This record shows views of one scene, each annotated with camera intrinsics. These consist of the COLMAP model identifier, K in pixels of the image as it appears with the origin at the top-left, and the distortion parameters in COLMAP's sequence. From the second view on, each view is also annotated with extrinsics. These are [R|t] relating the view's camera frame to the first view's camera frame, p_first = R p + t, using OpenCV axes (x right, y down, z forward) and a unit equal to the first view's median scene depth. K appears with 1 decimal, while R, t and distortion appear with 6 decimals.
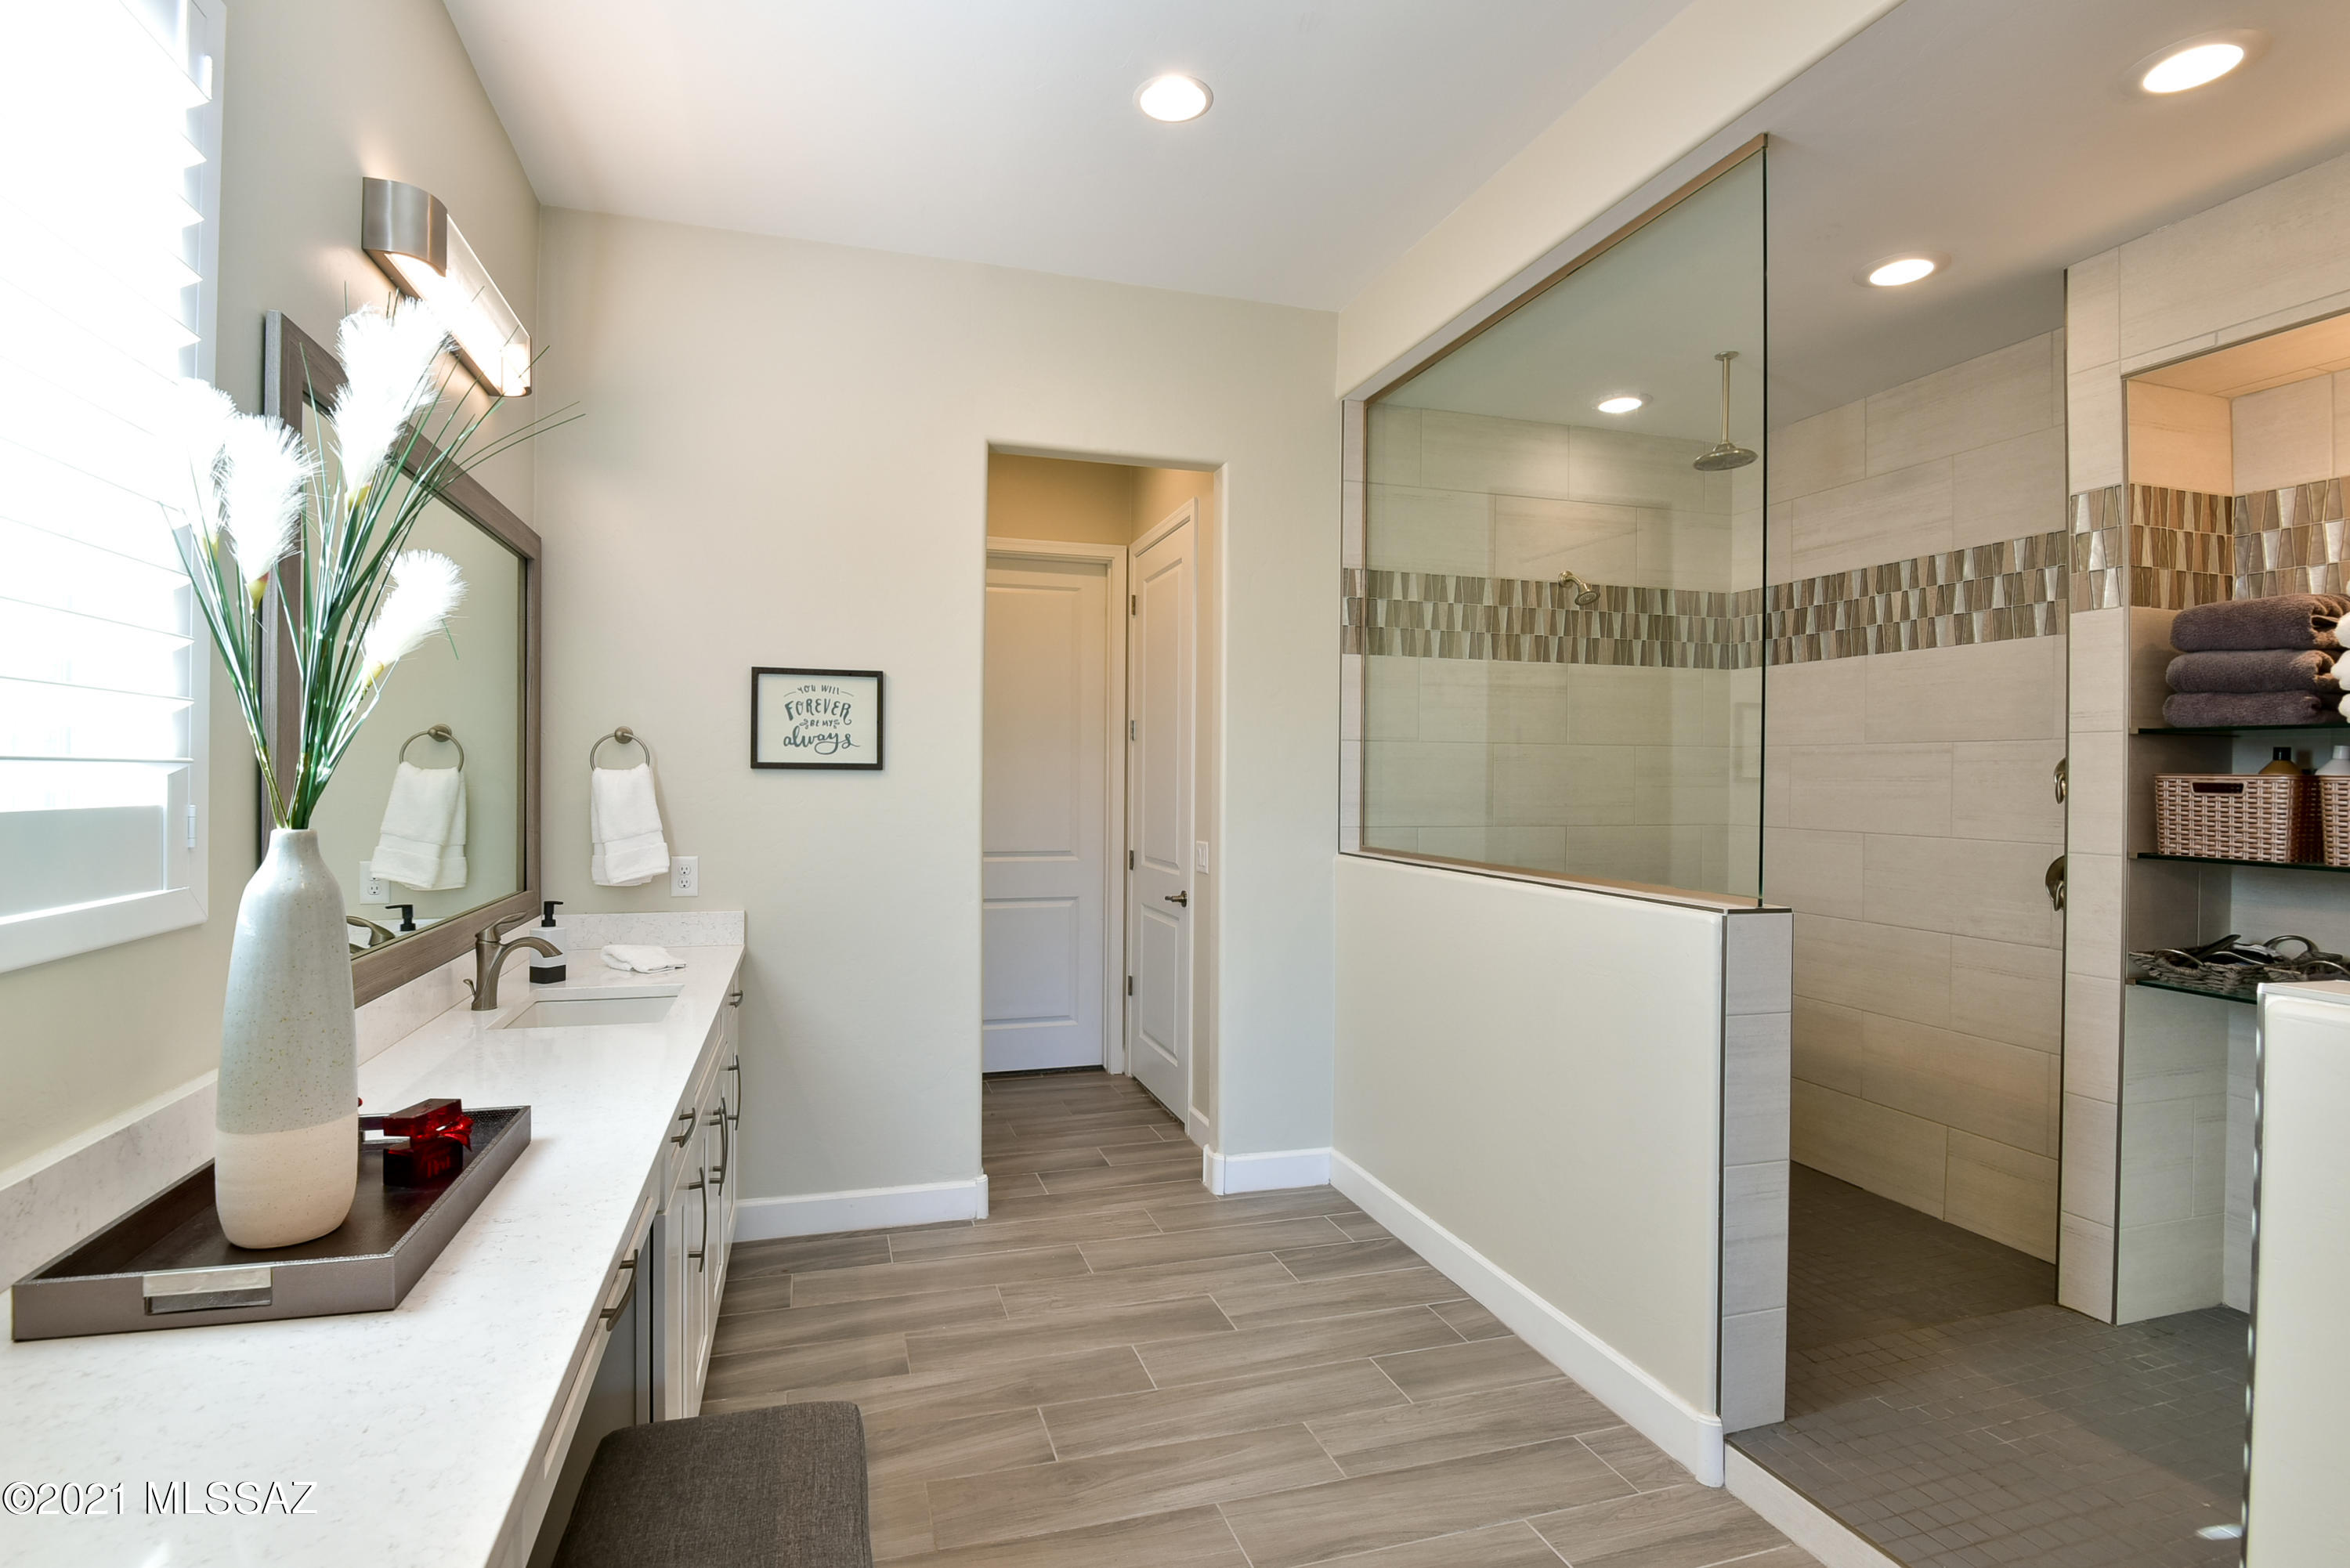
lens RADIAL K [[1109.2, 0, 1171.7], [0, 1109.2, 782.5], [0, 0, 1]] dist [-0.015325, -0.003023]
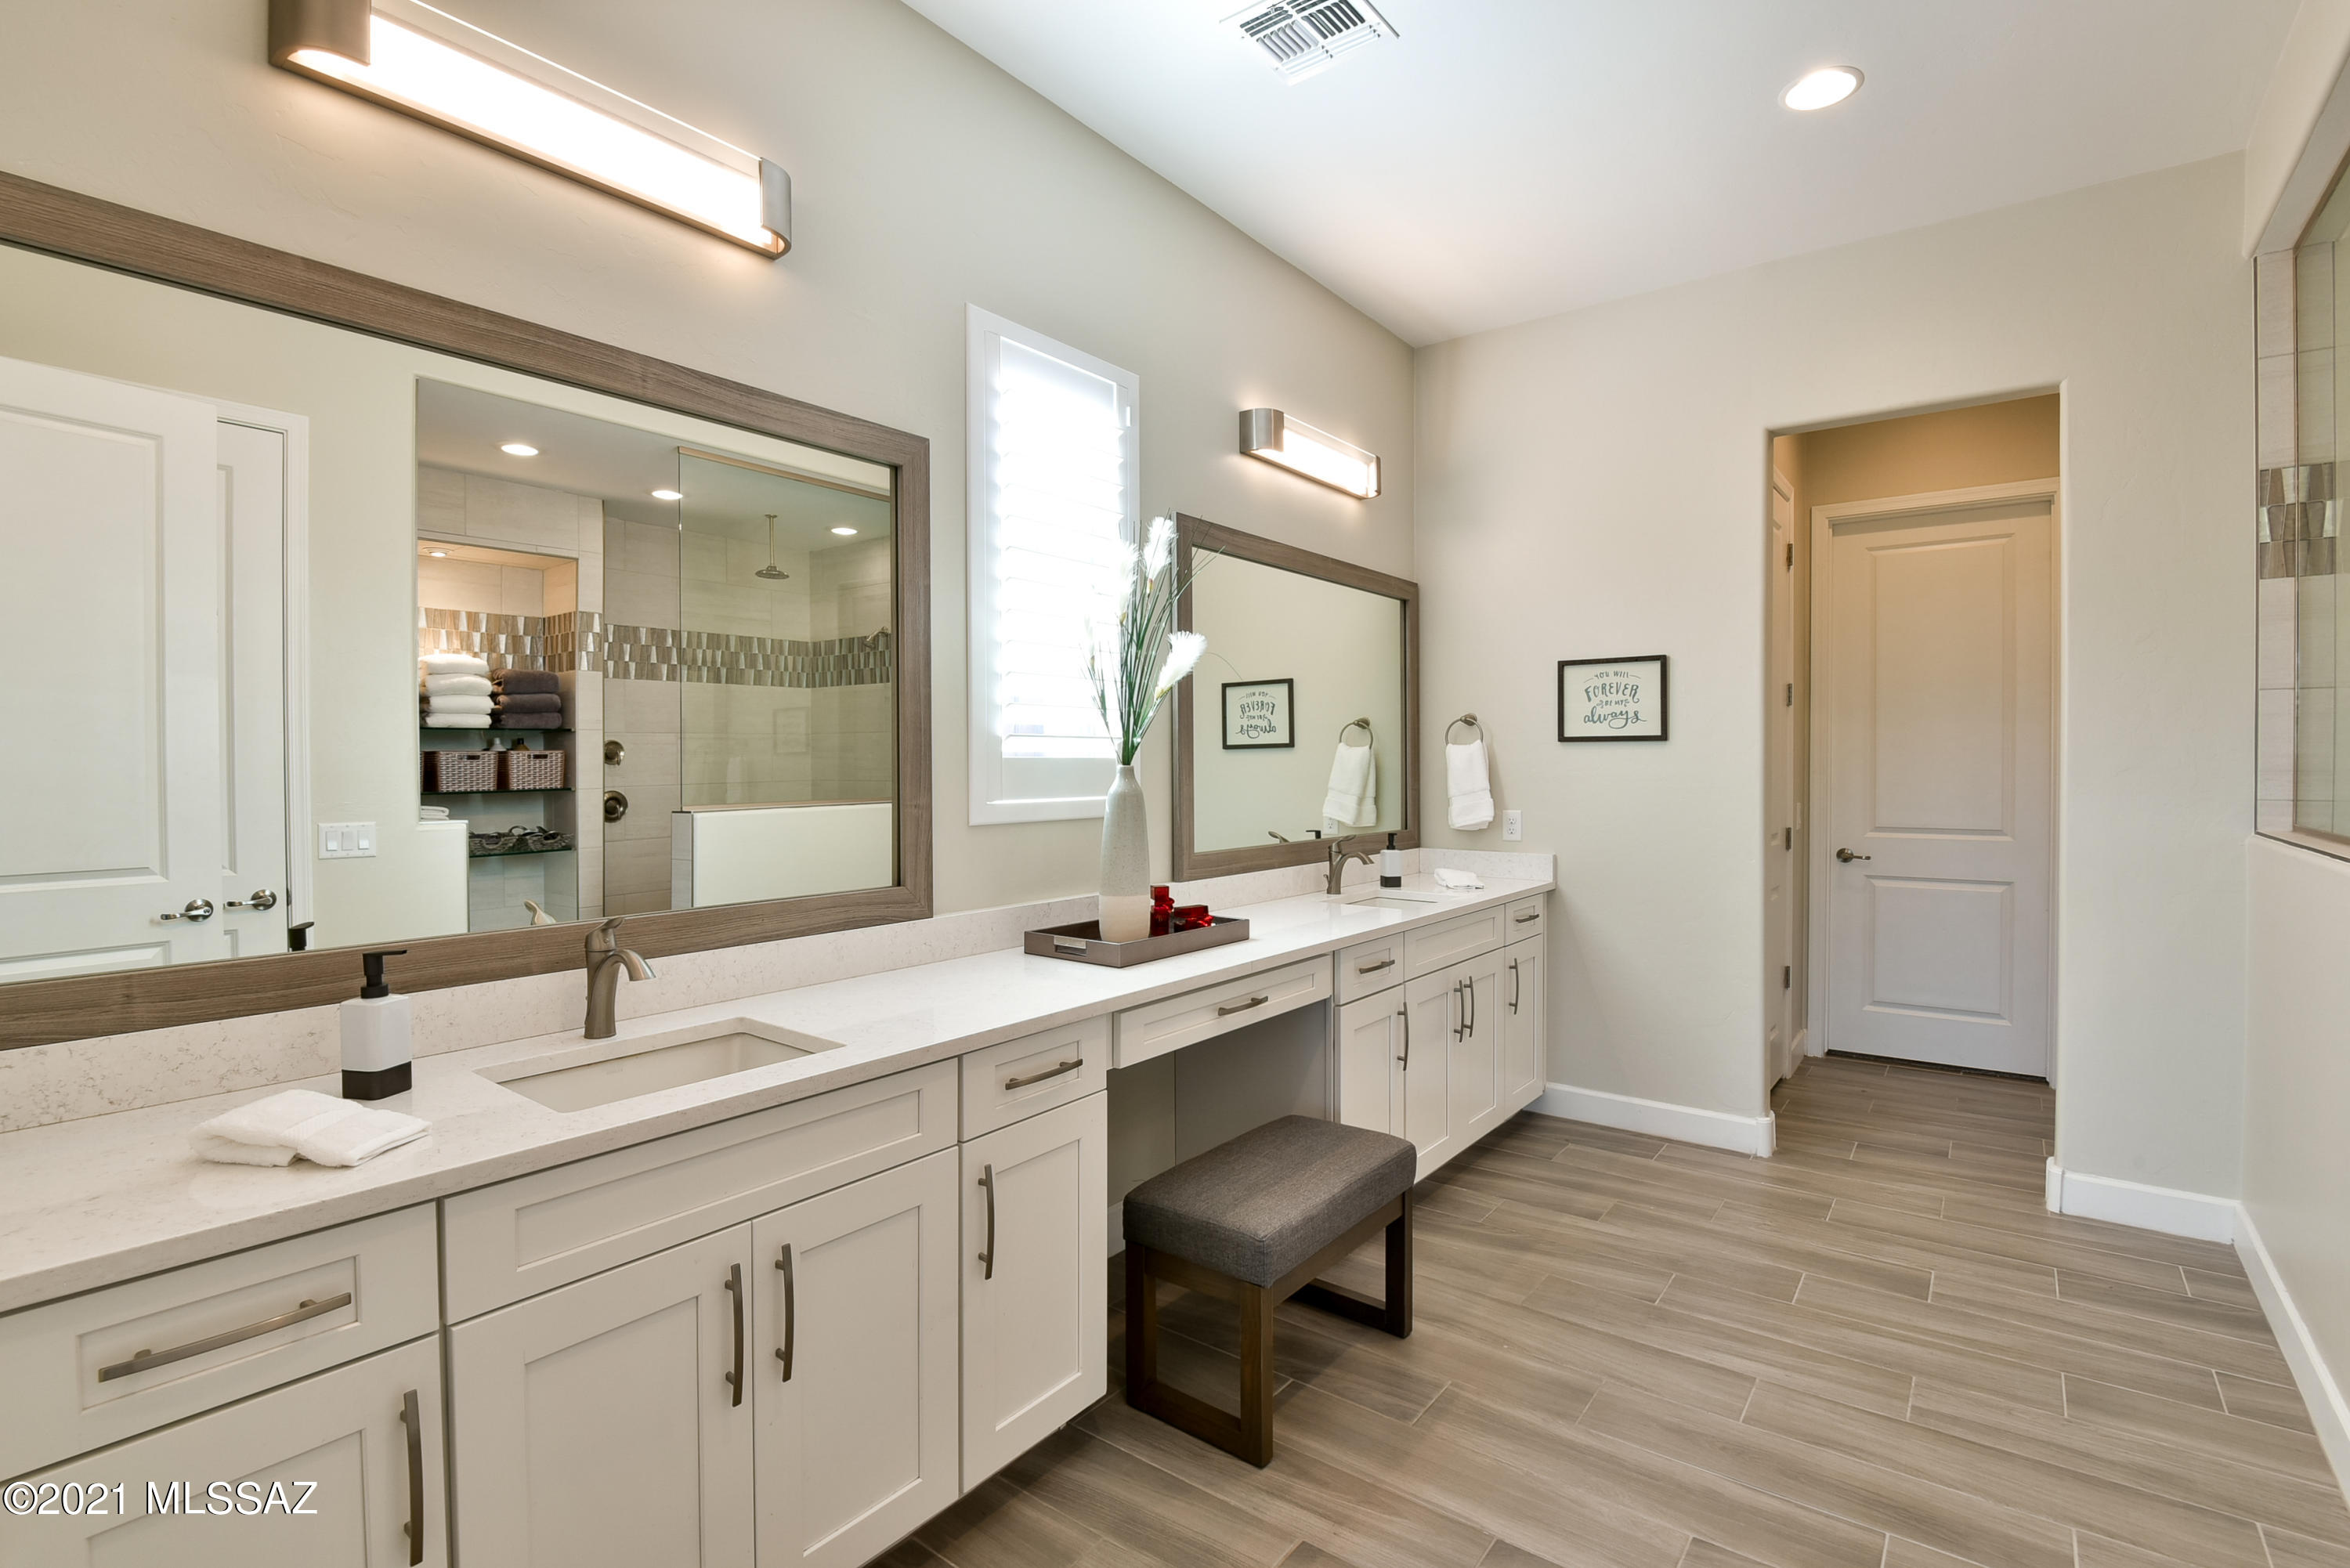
lens RADIAL K [[1109.2, 0, 1186.4], [0, 1109.2, 782.7], [0, 0, 1]] dist [-0.015325, -0.003023]
pose [[0.590112, 0.004173, -0.807310, 0.398028], [0.005573, 0.999942, 0.009242, 0.020369], [0.807302, -0.009953, 0.590055, -0.087027]]
